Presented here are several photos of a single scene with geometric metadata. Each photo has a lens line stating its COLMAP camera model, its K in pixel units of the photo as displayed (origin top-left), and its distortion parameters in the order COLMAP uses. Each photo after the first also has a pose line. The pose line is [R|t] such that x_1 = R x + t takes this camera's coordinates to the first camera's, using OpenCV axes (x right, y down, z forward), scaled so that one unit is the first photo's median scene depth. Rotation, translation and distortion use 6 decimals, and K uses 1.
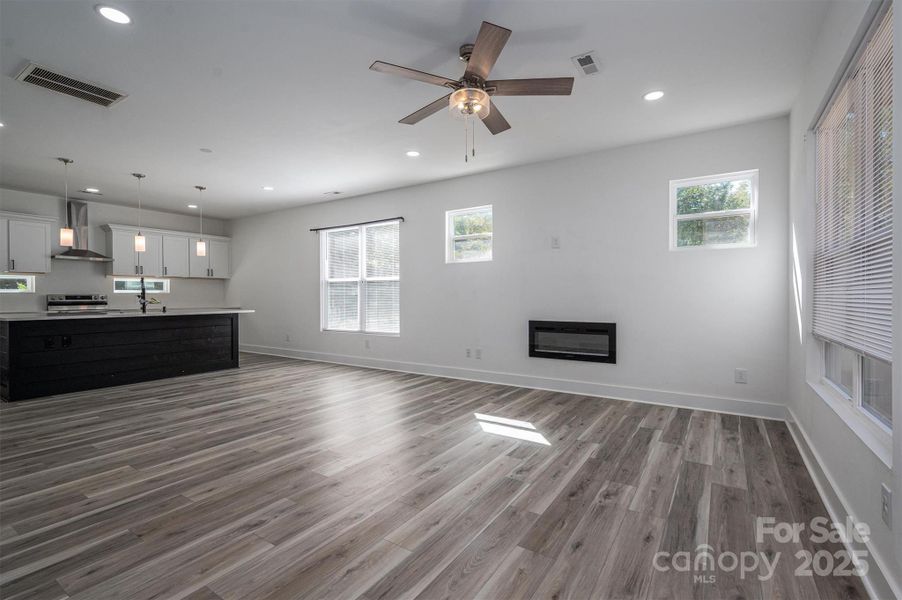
lens RADIAL K [[427.3, 0, 434.9], [0, 427.3, 303.5], [0, 0, 1]] dist [0.000503, -0.000315]
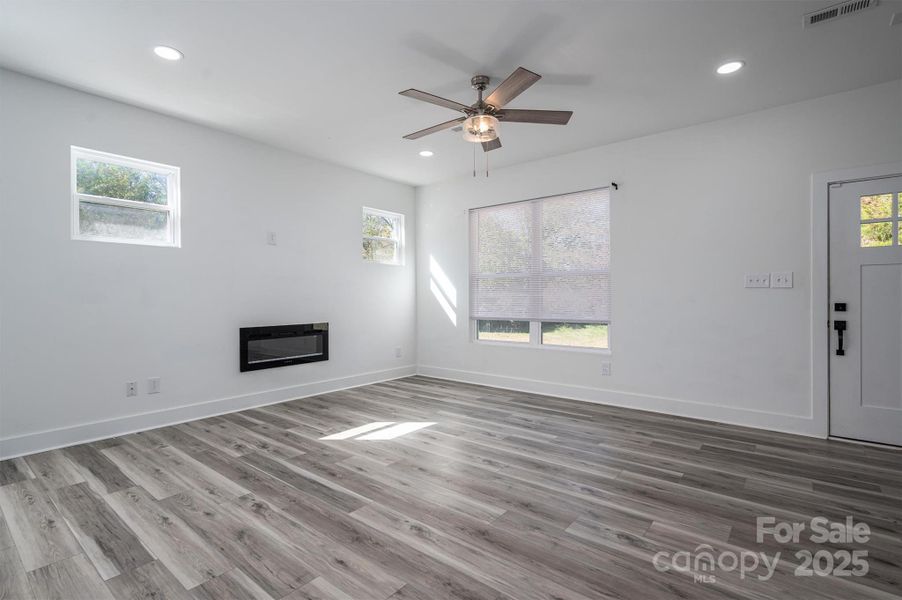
lens RADIAL K [[427.3, 0, 460.4], [0, 427.3, 303.8], [0, 0, 1]] dist [0.000503, -0.000315]
pose [[0.059863, -0.012165, 0.998132, -0.719278], [0.024273, 0.999648, 0.010728, -0.005692], [-0.997911, 0.023585, 0.060137, 0.683932]]
